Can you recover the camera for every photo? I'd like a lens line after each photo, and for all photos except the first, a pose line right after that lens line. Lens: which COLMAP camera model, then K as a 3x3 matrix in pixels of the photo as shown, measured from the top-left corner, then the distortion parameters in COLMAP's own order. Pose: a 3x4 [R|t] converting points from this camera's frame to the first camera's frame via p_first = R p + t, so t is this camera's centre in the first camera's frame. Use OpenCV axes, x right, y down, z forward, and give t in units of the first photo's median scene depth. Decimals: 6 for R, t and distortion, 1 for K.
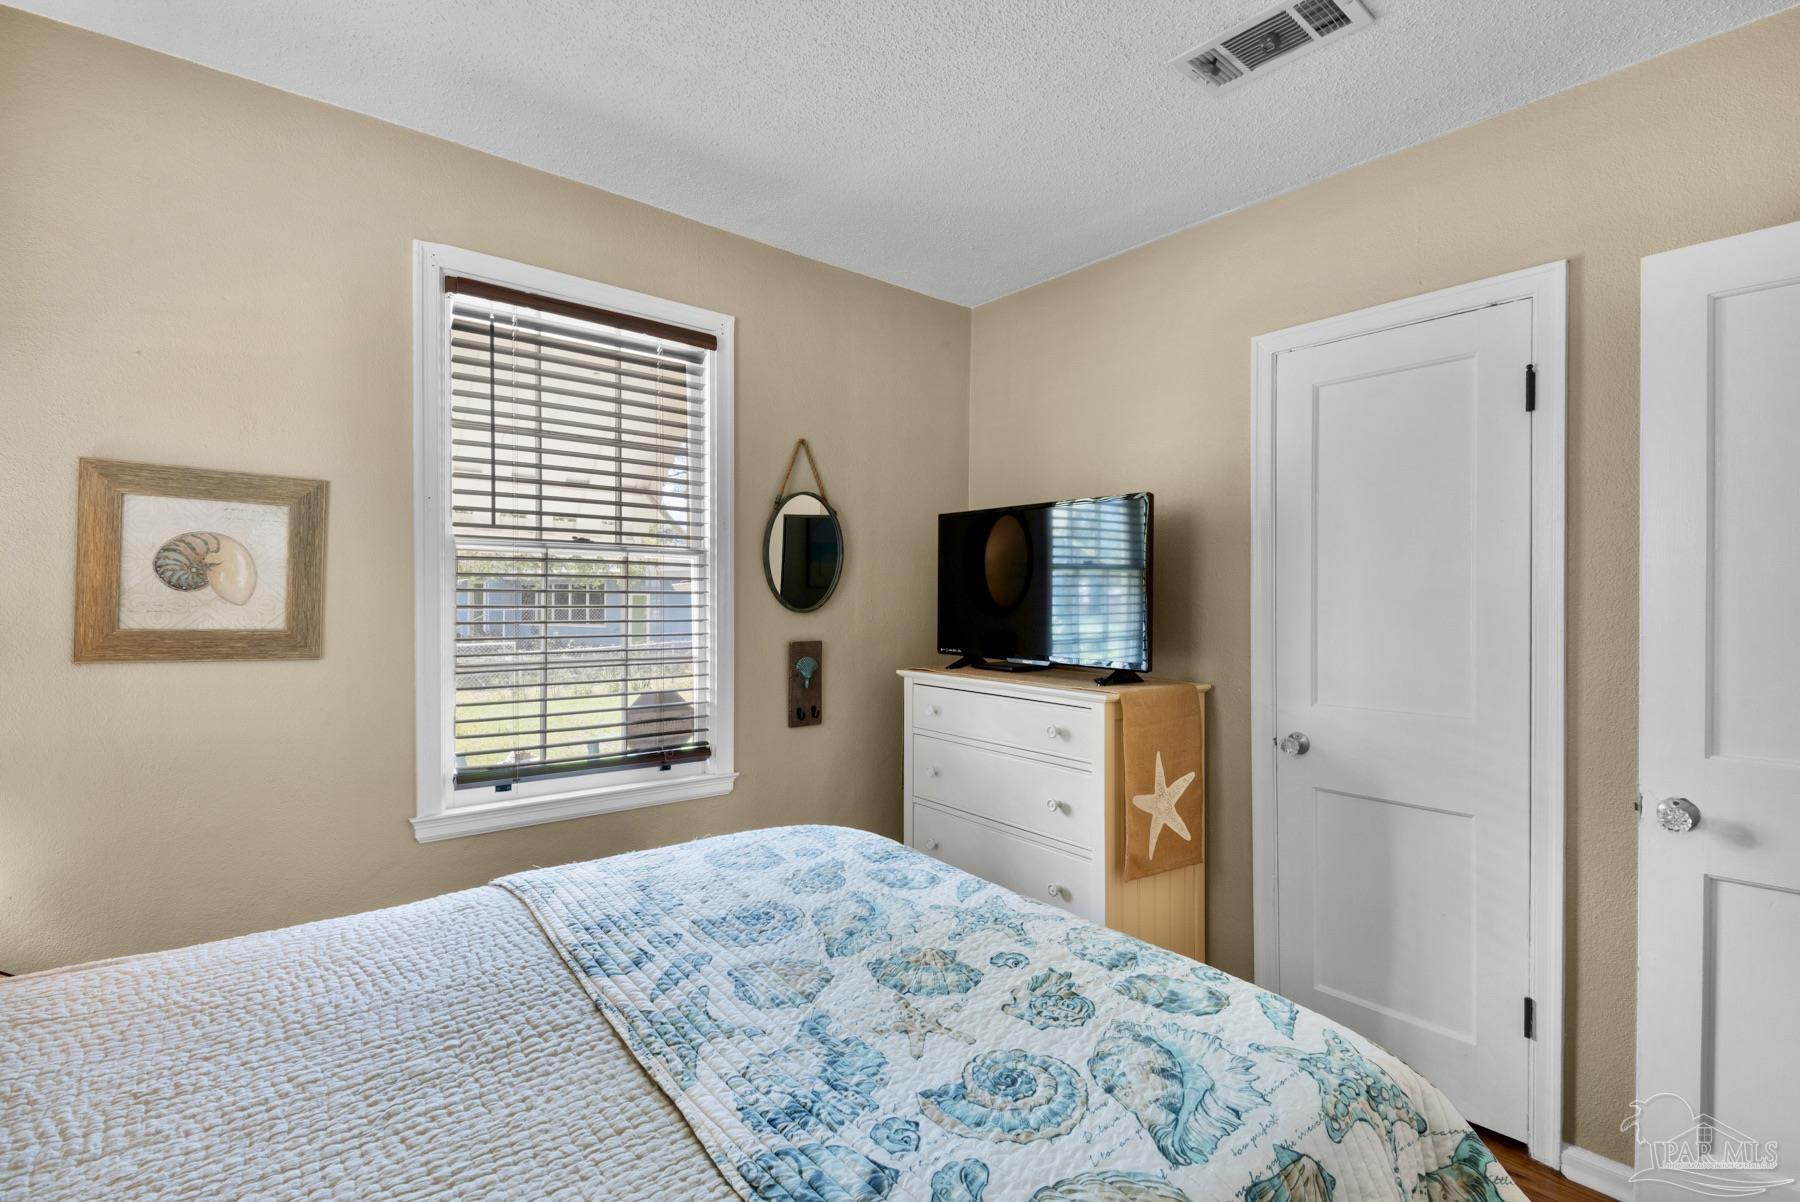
lens RADIAL K [[828.0, 0, 899.6], [0, 828.0, 593.0], [0, 0, 1]] dist [0.045366, -0.033046]
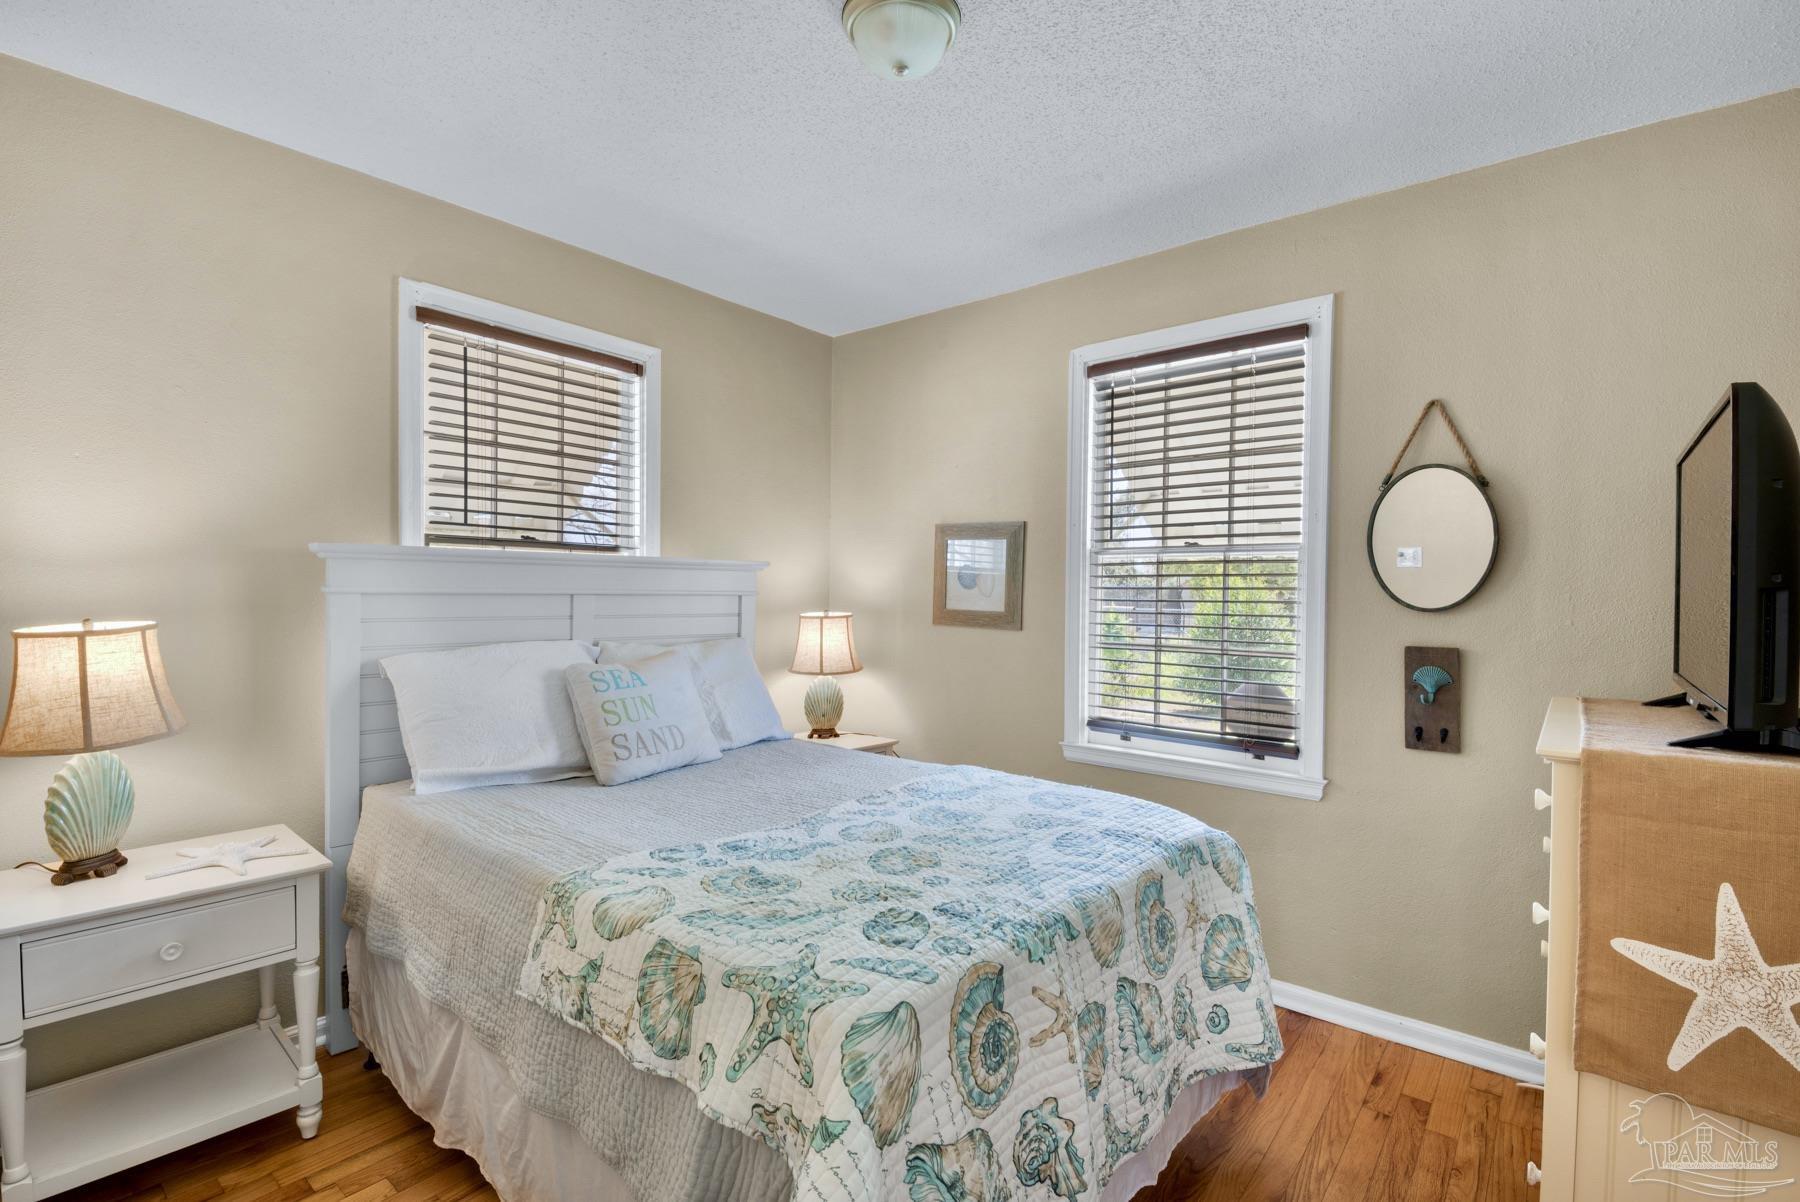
lens RADIAL K [[828.0, 0, 899.6], [0, 828.0, 593.0], [0, 0, 1]] dist [0.045366, -0.033046]
pose [[0.182442, -0.007054, -0.983191, 0.811441], [-0.002340, 0.999968, -0.007608, 0.016784], [0.983214, 0.003688, 0.182419, 0.444496]]
